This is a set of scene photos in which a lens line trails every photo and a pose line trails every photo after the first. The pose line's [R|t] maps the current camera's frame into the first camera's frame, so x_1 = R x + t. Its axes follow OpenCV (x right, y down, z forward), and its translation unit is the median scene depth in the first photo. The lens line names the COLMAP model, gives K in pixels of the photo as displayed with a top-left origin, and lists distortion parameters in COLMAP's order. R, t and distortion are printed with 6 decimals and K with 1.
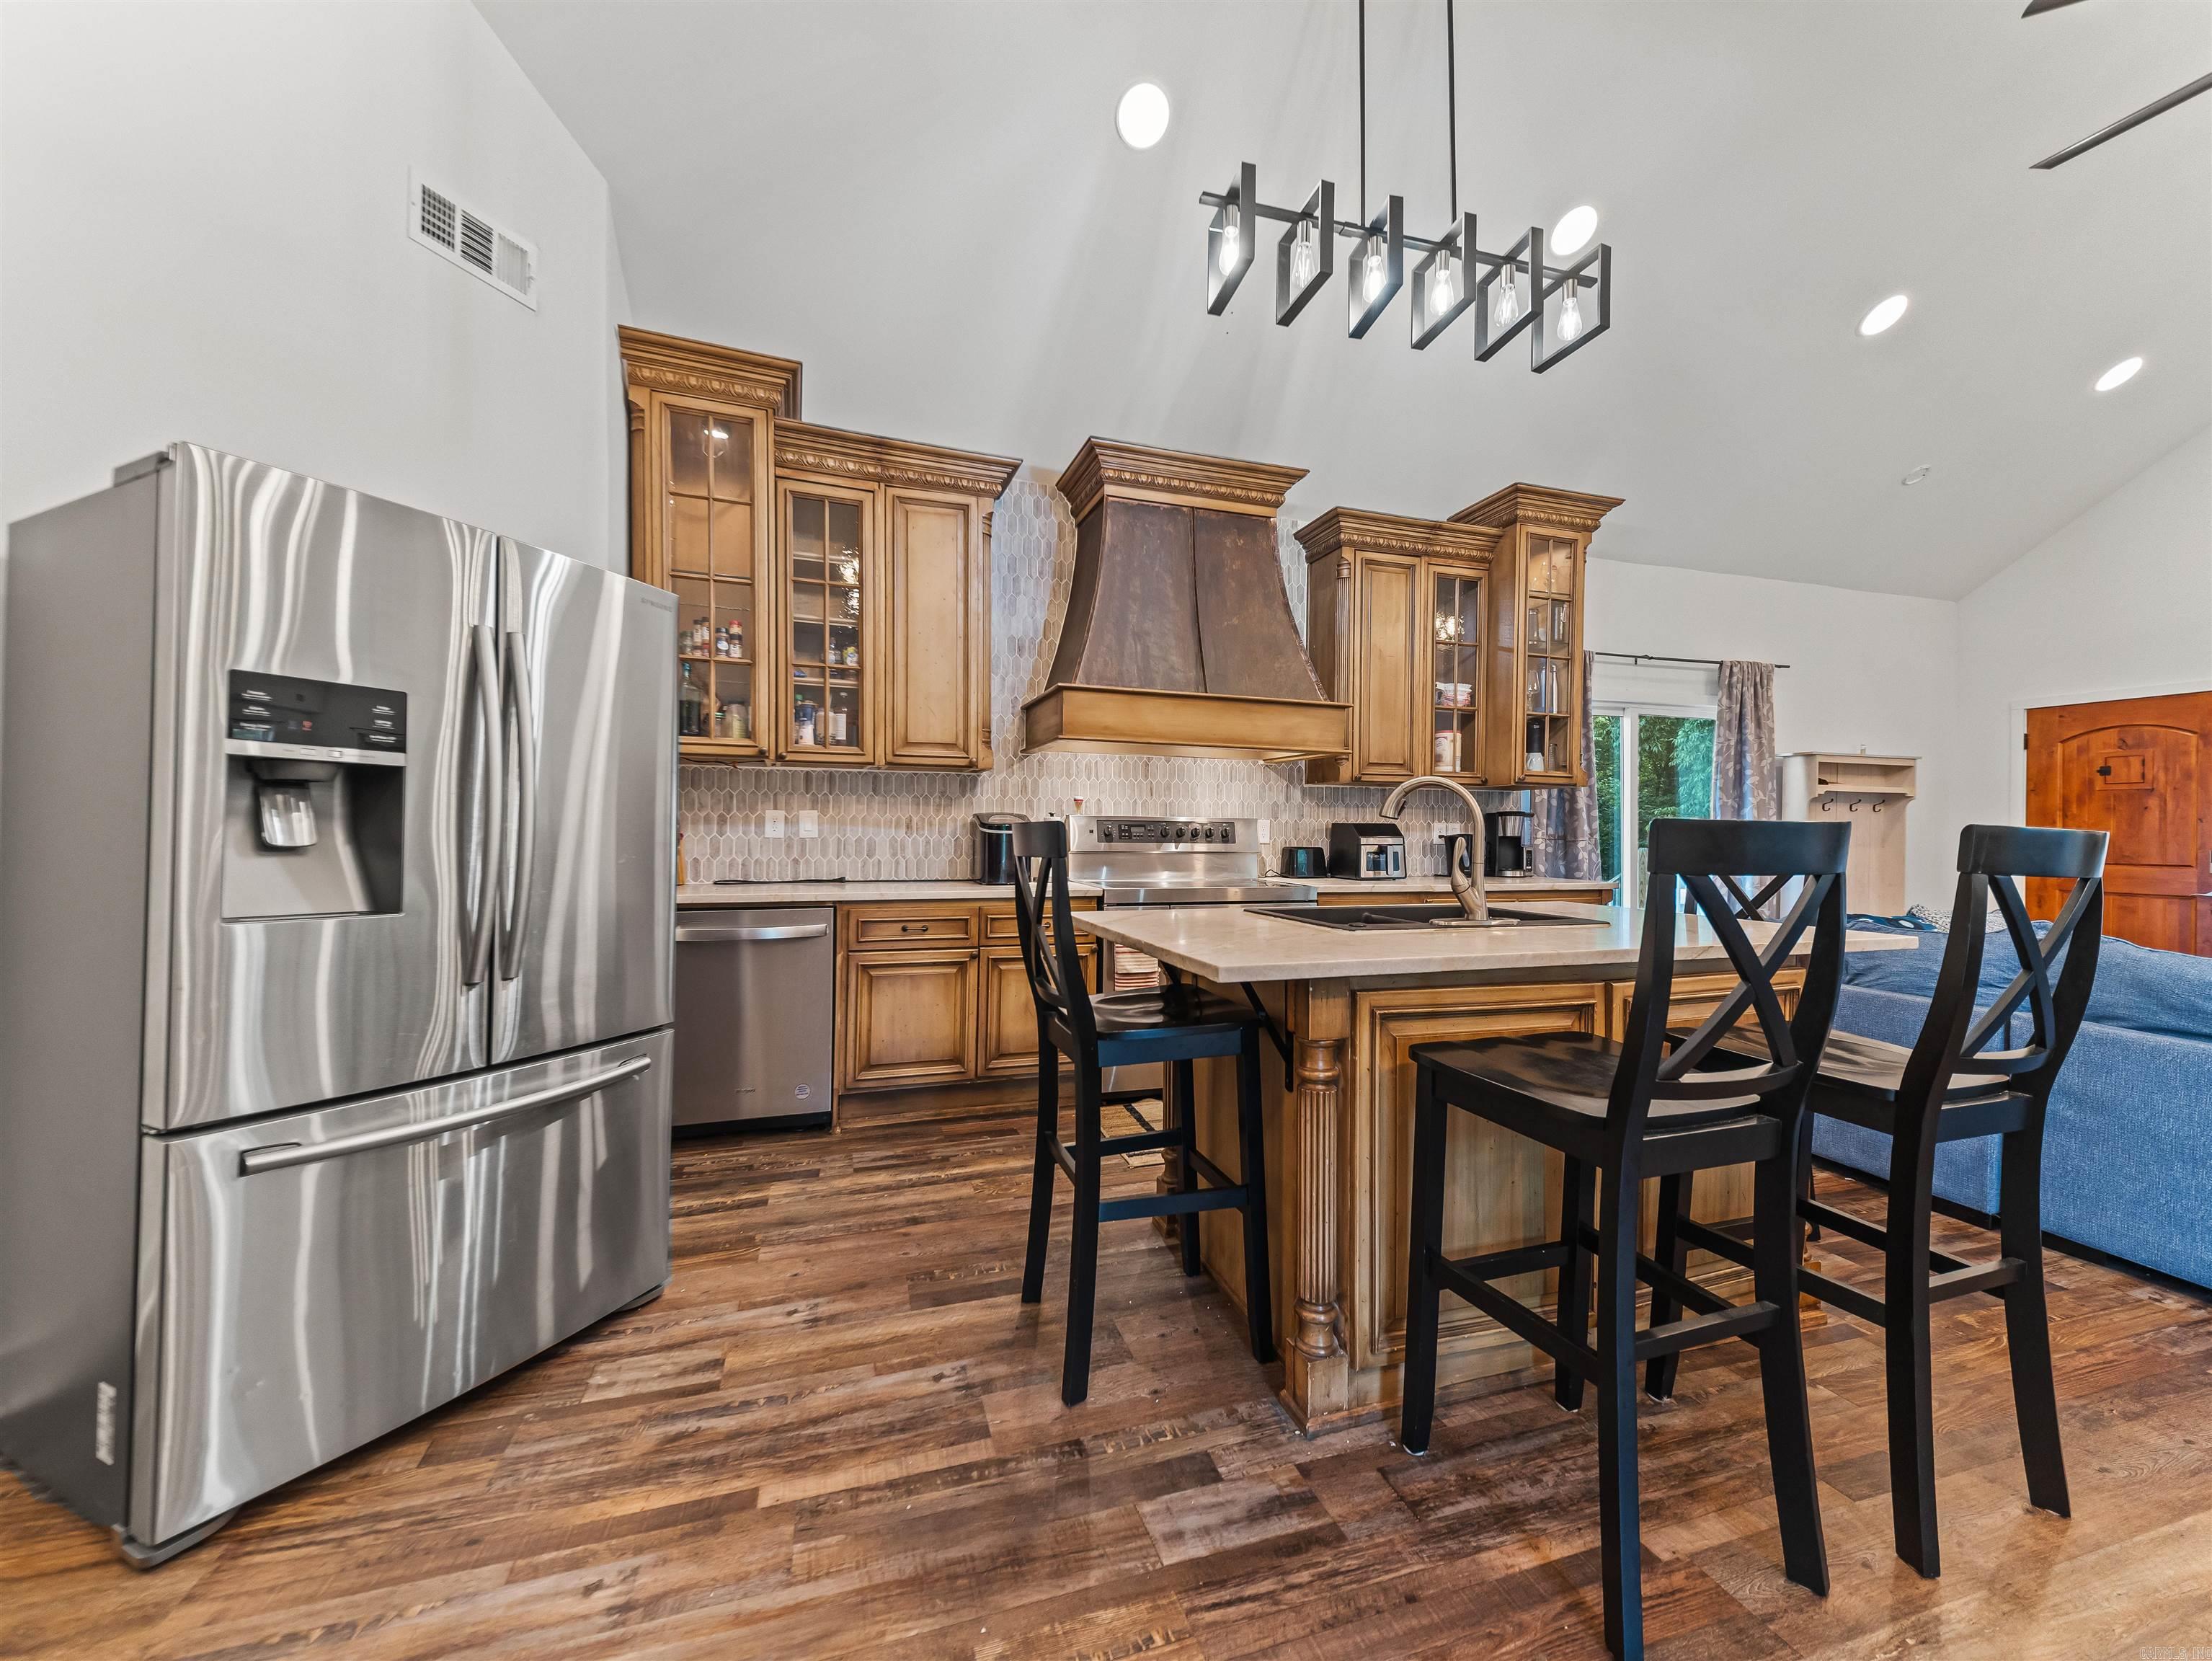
lens RADIAL K [[854.6, 0, 1111.3], [0, 854.6, 830.4], [0, 0, 1]] dist [0.035096, -0.013069]
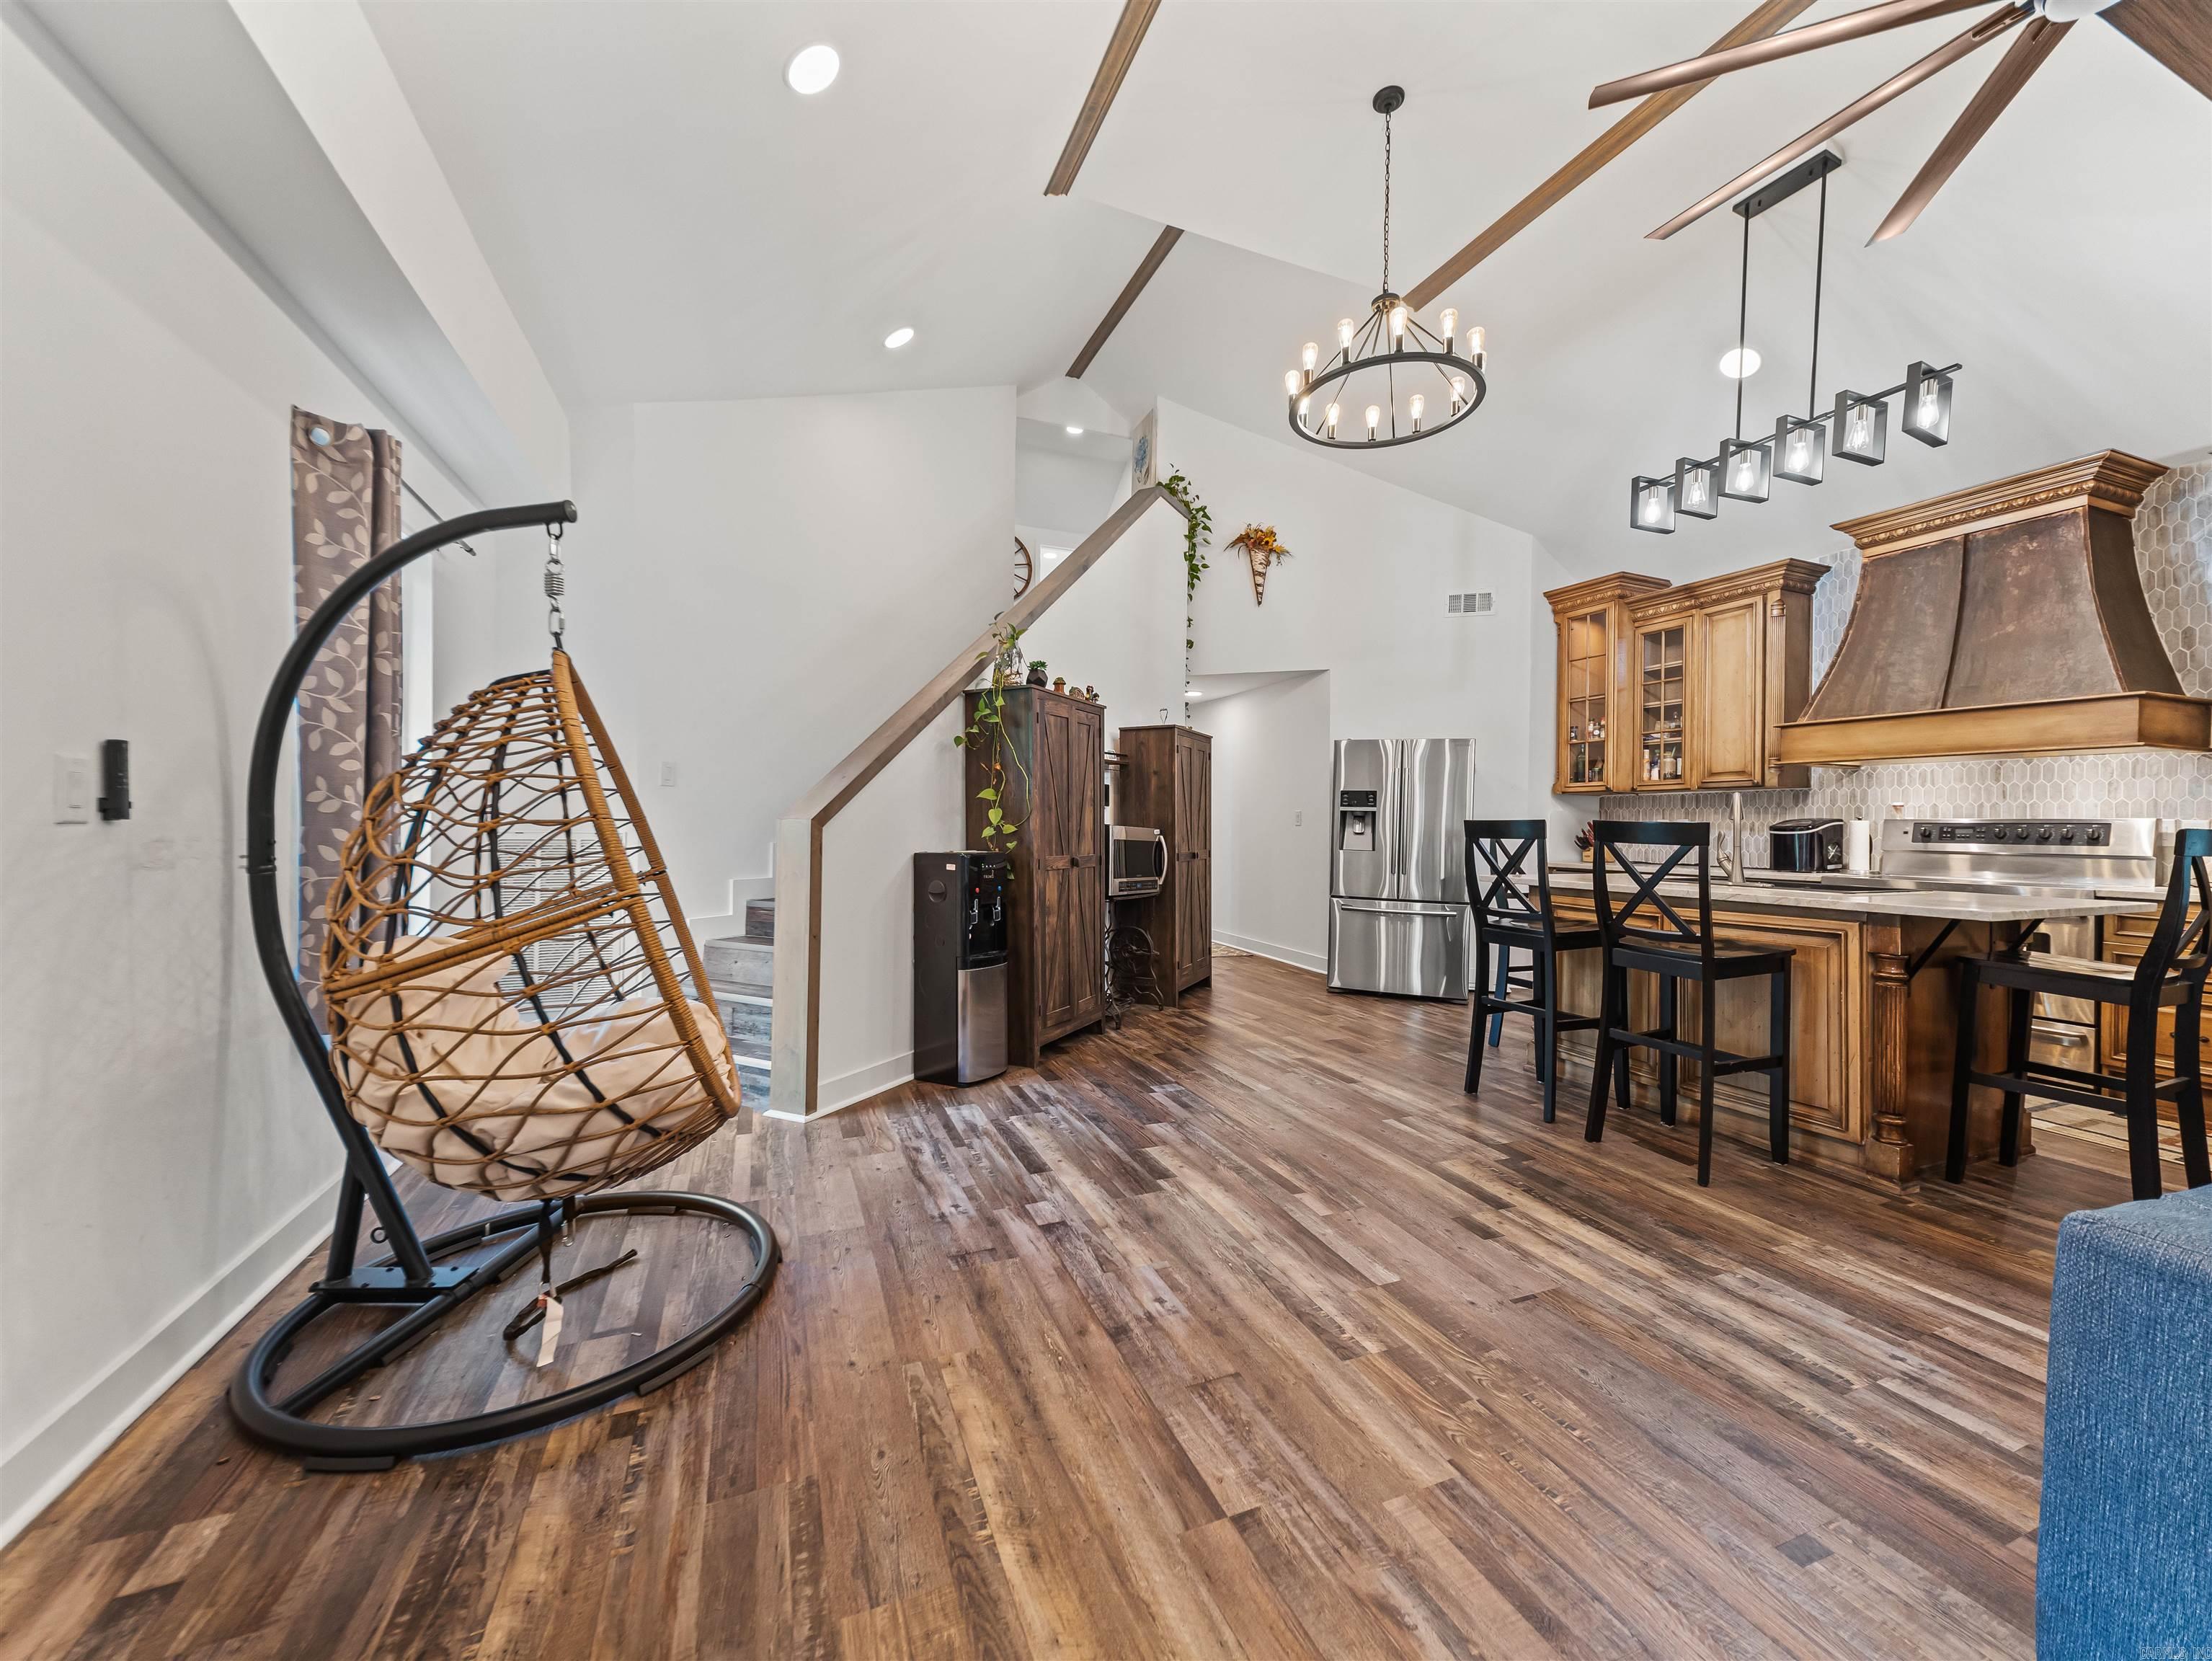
lens RADIAL K [[849.2, 0, 1107.5], [0, 849.2, 827.4], [0, 0, 1]] dist [0.040998, -0.017645]
pose [[0.076766, -0.008338, -0.997014, 1.136280], [-0.010104, 0.999907, -0.009140, 0.016682], [0.996998, 0.010775, 0.076675, -0.169542]]
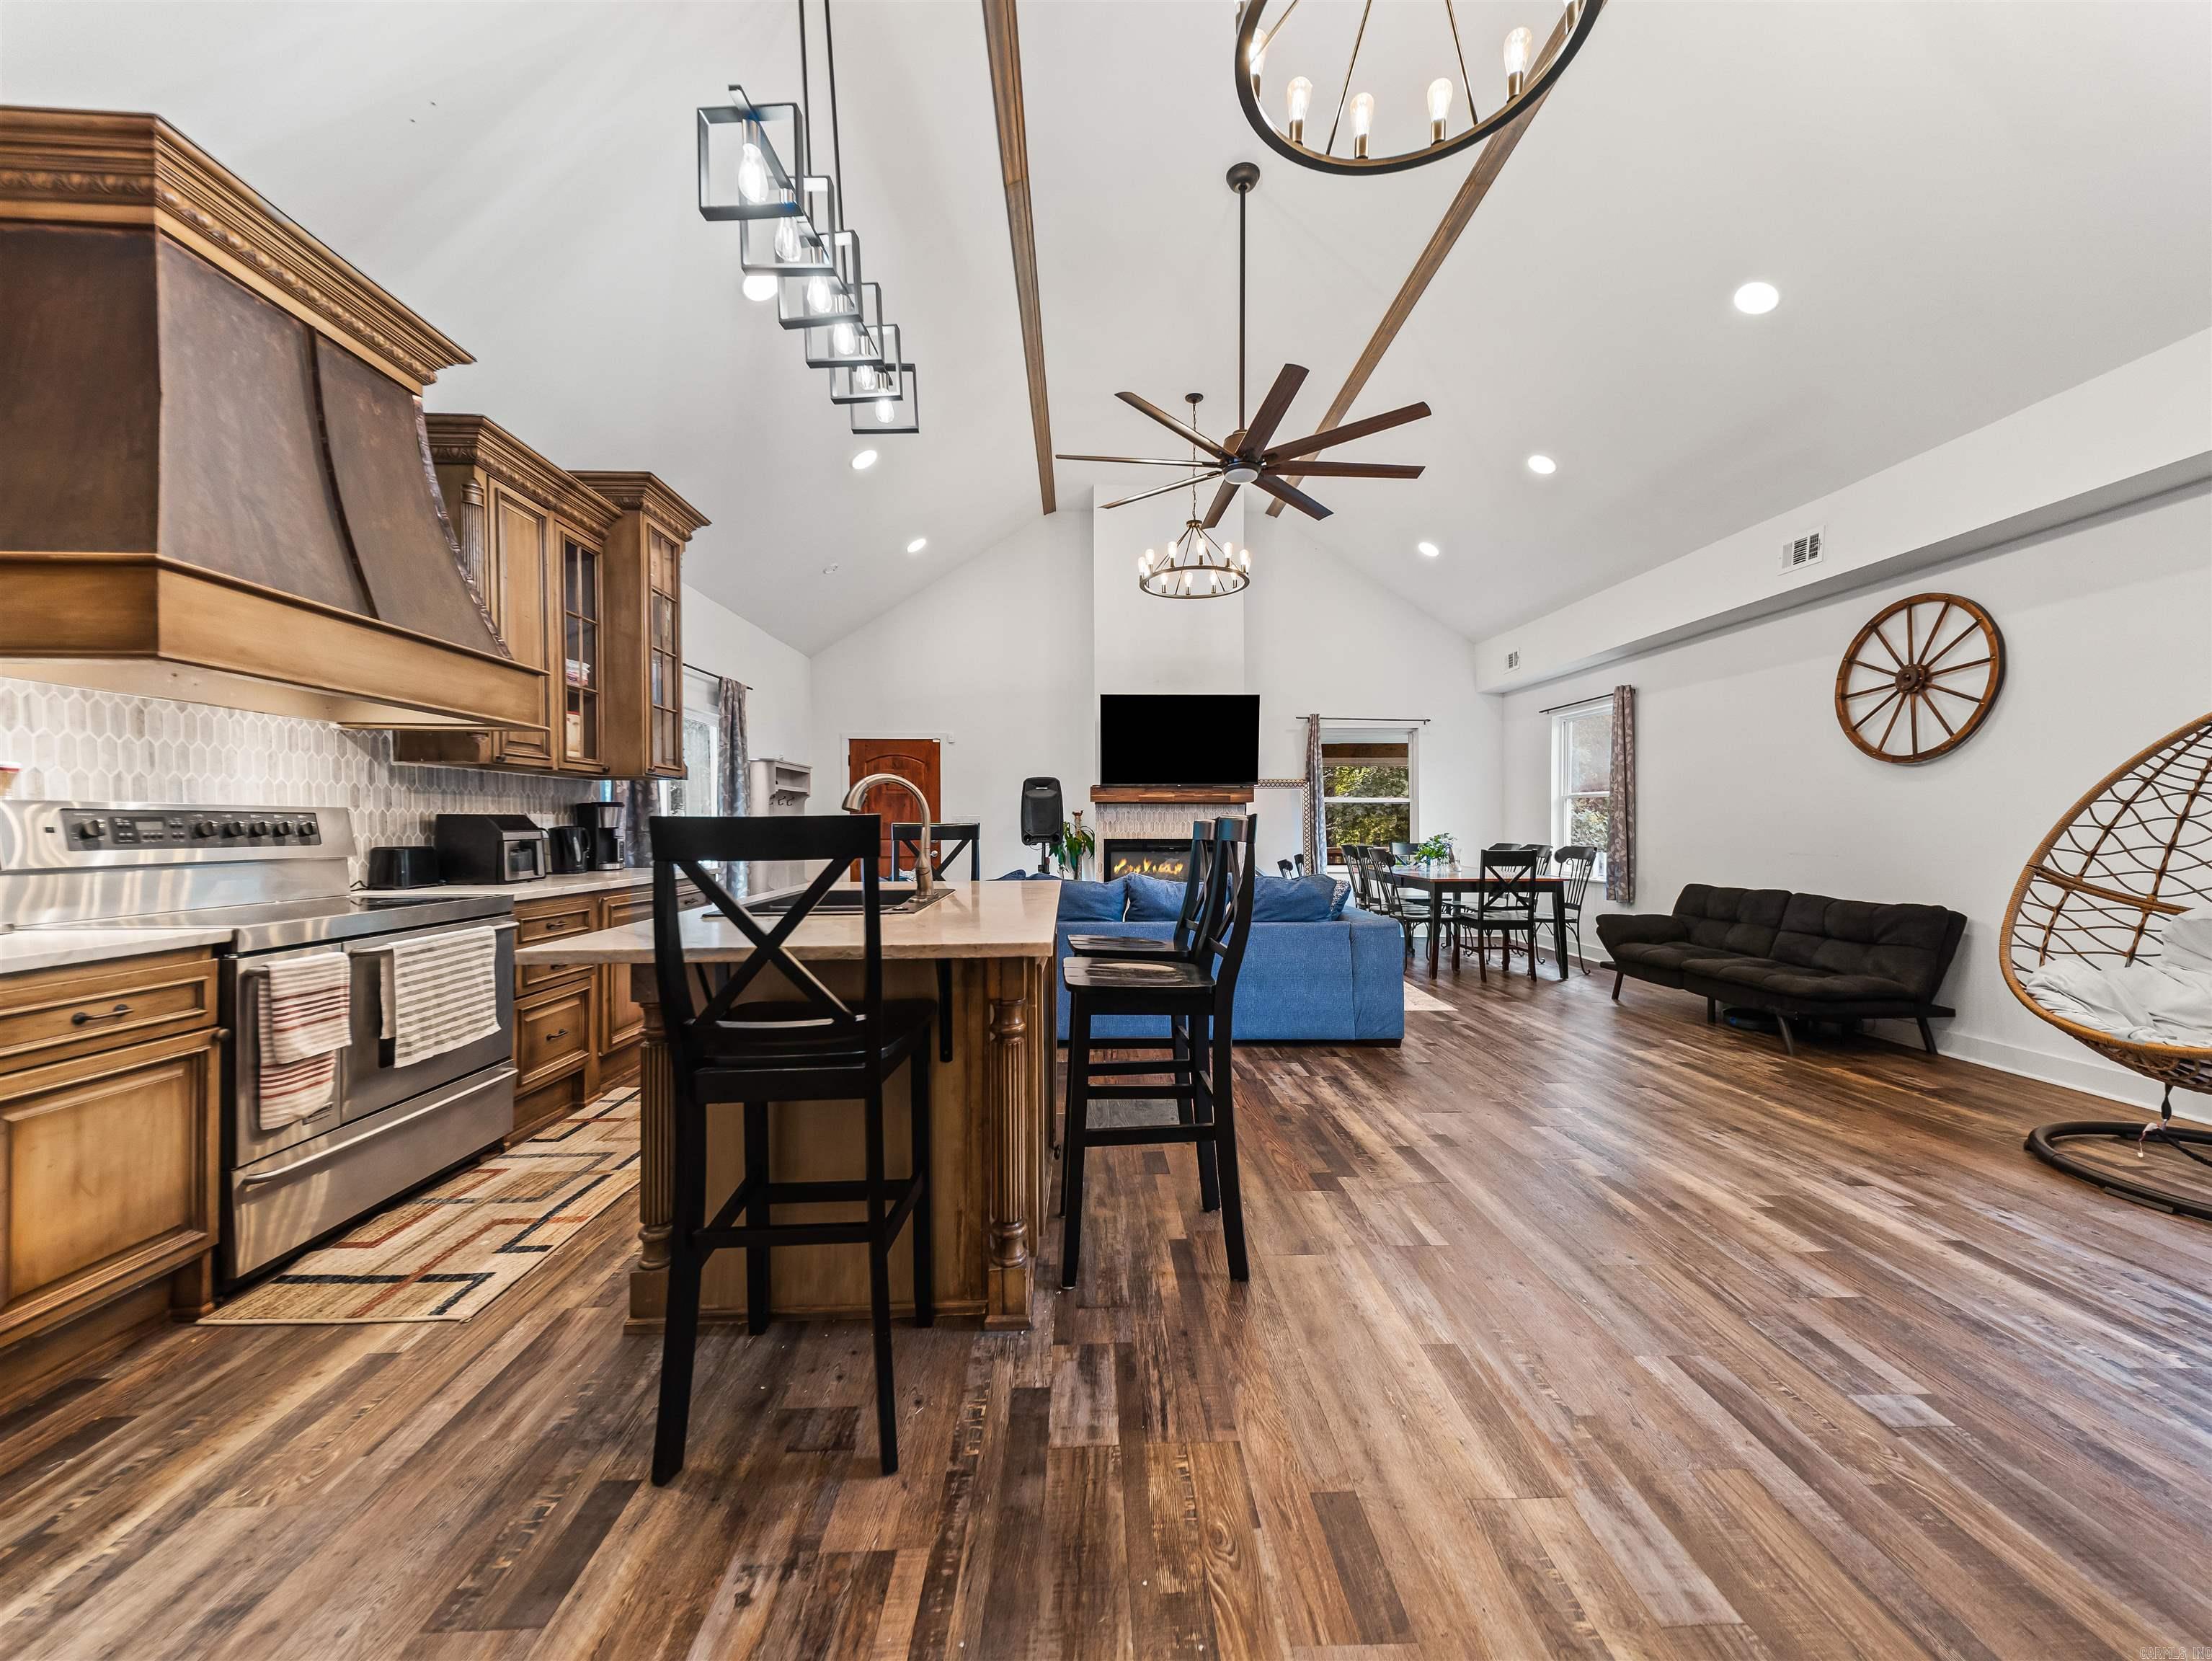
lens RADIAL K [[843.7, 0, 1106.0], [0, 843.7, 830.5], [0, 0, 1]] dist [0.030678, -0.012604]
pose [[0.276284, -0.018656, 0.960895, -0.377816], [0.006501, 0.999825, 0.017543, -0.003994], [-0.961054, 0.001400, 0.276357, 0.251185]]
